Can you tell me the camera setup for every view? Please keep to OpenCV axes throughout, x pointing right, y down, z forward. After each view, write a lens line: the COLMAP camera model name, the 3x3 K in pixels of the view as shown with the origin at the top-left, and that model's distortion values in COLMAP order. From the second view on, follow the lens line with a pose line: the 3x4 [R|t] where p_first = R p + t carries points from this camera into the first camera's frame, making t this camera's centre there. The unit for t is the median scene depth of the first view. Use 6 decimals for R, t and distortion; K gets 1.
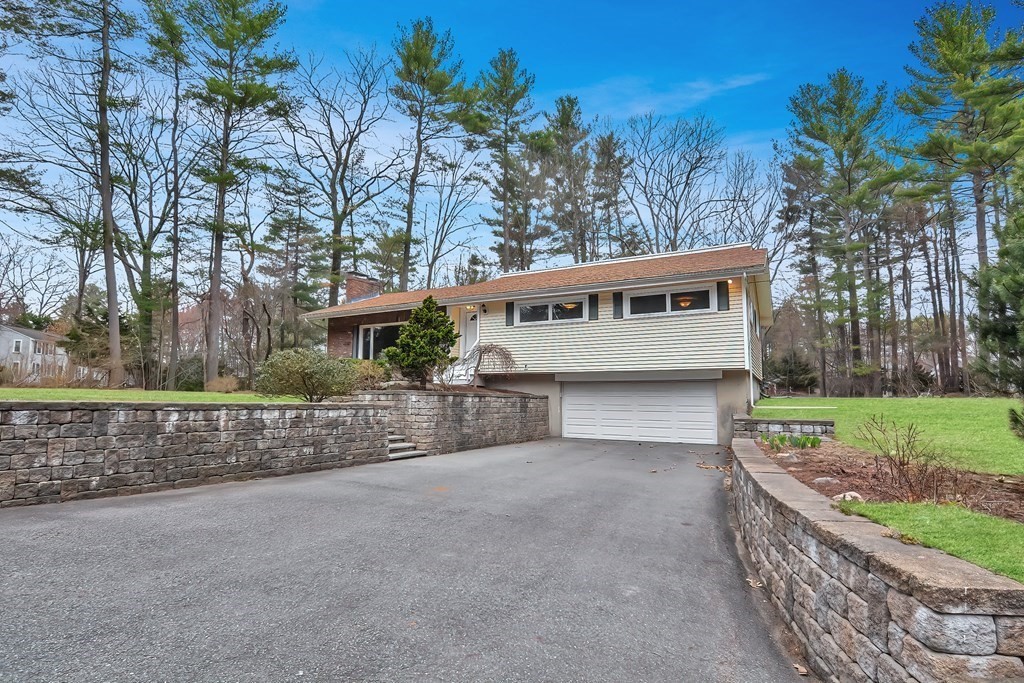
lens RADIAL K [[536.4, 0, 513.7], [0, 536.4, 380.7], [0, 0, 1]] dist [0.001784, -0.000432]
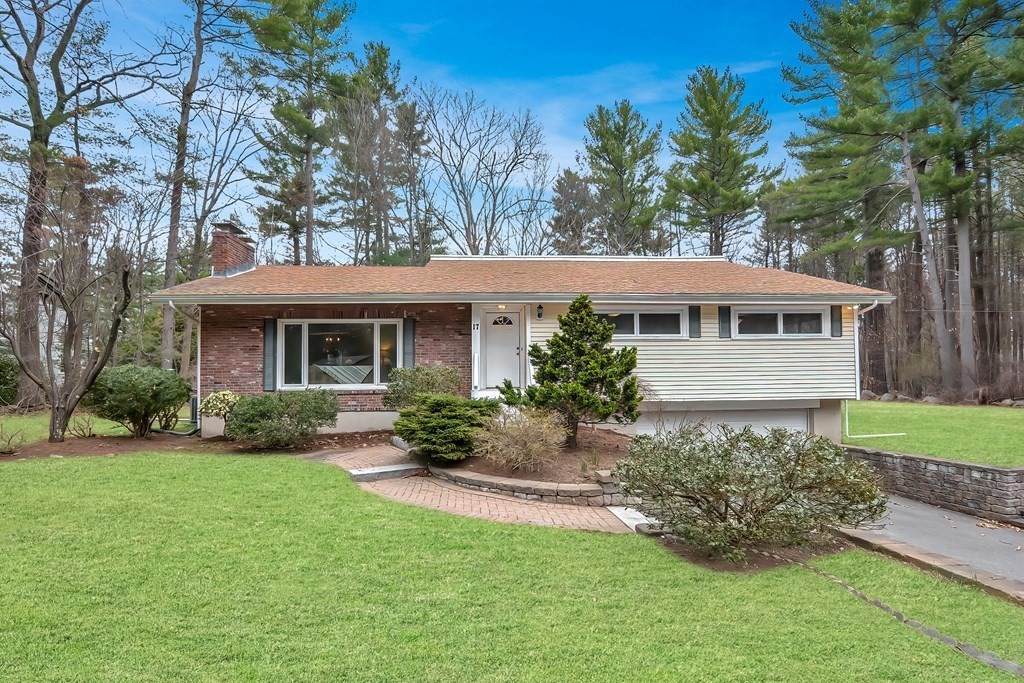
lens RADIAL K [[536.4, 0, 513.7], [0, 536.4, 380.7], [0, 0, 1]] dist [0.001784, -0.000432]
pose [[0.843713, -0.008364, 0.536730, -0.209322], [-0.006354, 0.999653, 0.025566, -0.027602], [-0.536757, -0.024981, 0.843367, 0.189519]]
